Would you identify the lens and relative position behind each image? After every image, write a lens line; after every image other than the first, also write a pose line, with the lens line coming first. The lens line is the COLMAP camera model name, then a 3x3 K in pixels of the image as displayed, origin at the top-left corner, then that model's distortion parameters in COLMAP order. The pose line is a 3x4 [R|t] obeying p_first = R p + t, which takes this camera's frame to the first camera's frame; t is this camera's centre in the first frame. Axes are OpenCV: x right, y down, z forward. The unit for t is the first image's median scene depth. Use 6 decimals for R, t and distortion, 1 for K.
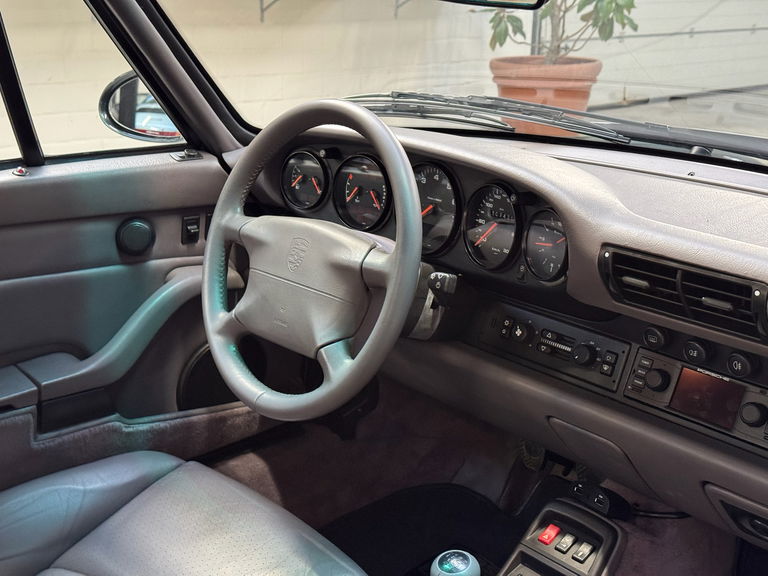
lens RADIAL K [[1084.1, 0, 388.8], [0, 1084.1, 289.8], [0, 0, 1]] dist [0.121841, 0.000000]
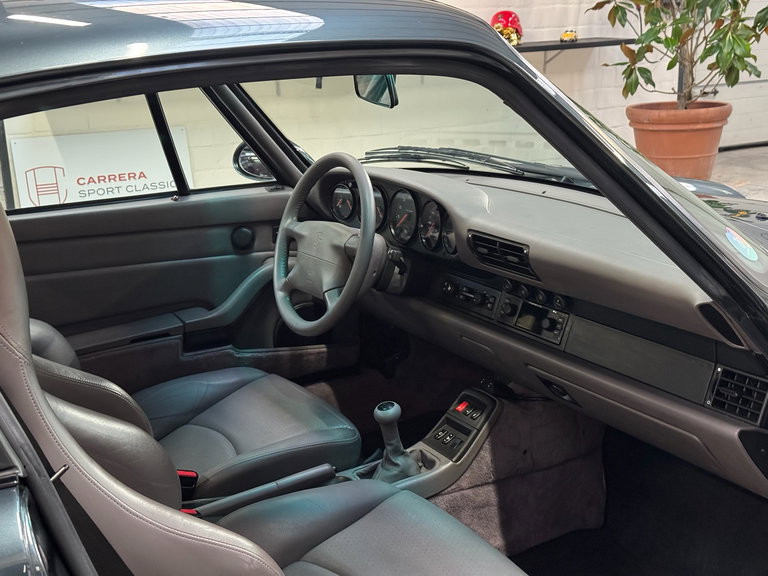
lens RADIAL K [[1084.1, 0, 380.7], [0, 1084.1, 287.7], [0, 0, 1]] dist [0.121841, 0.000000]
pose [[0.980159, 0.001271, -0.198210, 0.317718], [-0.009793, 0.999069, -0.042020, 0.100425], [0.197972, 0.043127, 0.979258, -0.602494]]
